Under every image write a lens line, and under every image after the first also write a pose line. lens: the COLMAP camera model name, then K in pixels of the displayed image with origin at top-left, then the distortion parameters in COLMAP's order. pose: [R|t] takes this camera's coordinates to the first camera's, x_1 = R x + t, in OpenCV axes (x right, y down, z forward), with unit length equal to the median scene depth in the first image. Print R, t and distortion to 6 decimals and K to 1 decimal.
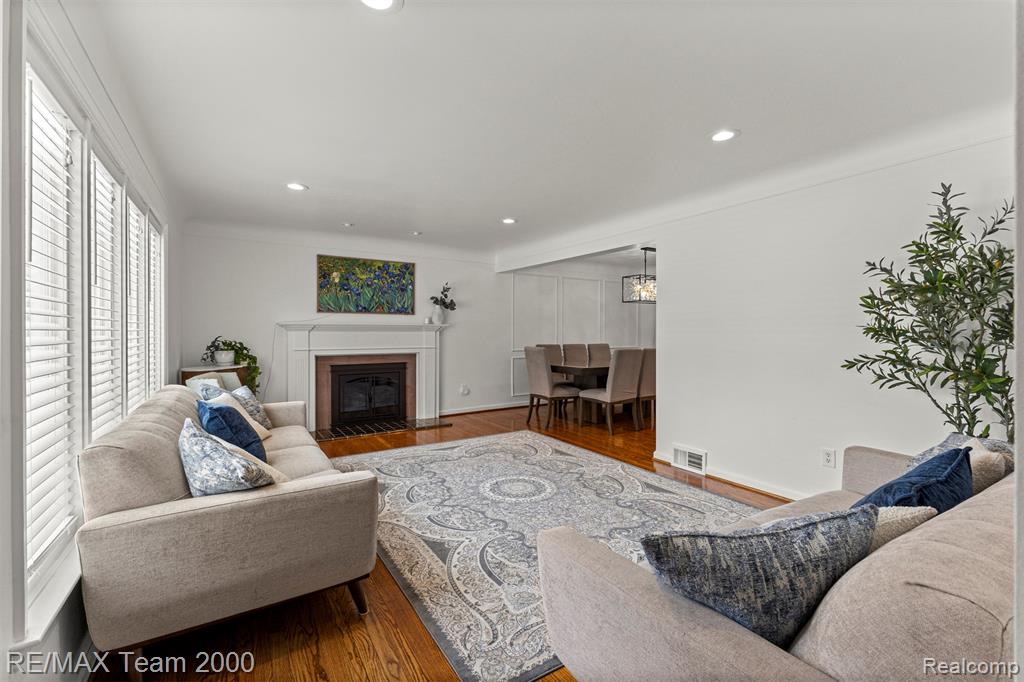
lens RADIAL K [[440.1, 0, 513.4], [0, 440.1, 345.1], [0, 0, 1]] dist [0.001803, 0.000083]
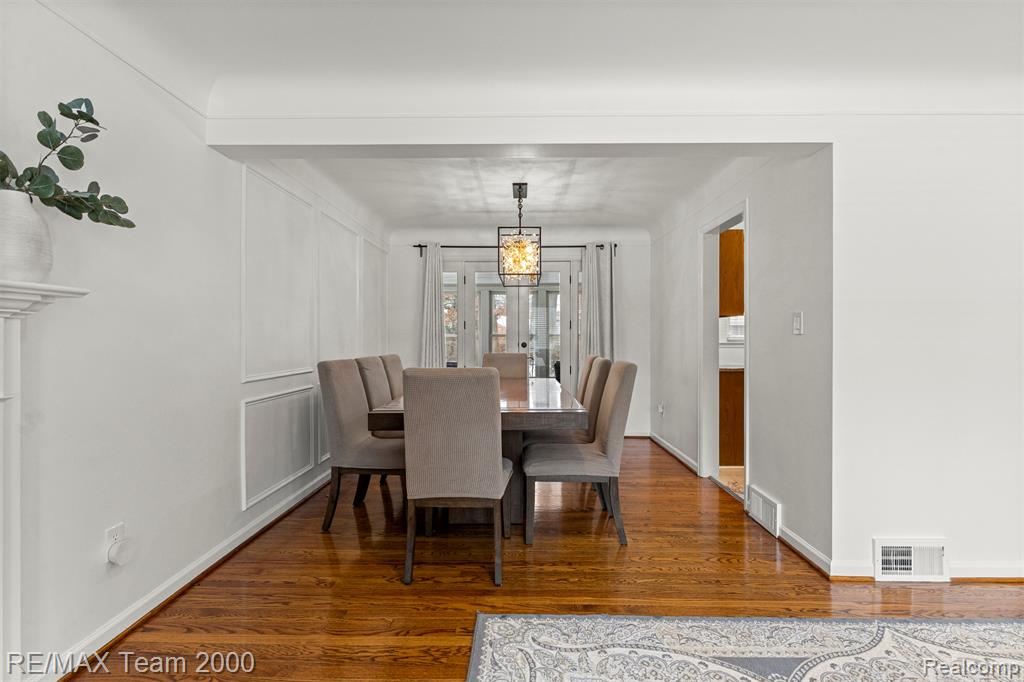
lens RADIAL K [[491.8, 0, 512.0], [0, 491.8, 341.0], [0, 0, 1]] dist [-0.002192, -0.000509]
pose [[0.555560, -0.002655, 0.831473, -0.318279], [0.029318, 0.999436, -0.016397, -0.011516], [-0.830960, 0.033487, 0.555324, 0.917309]]
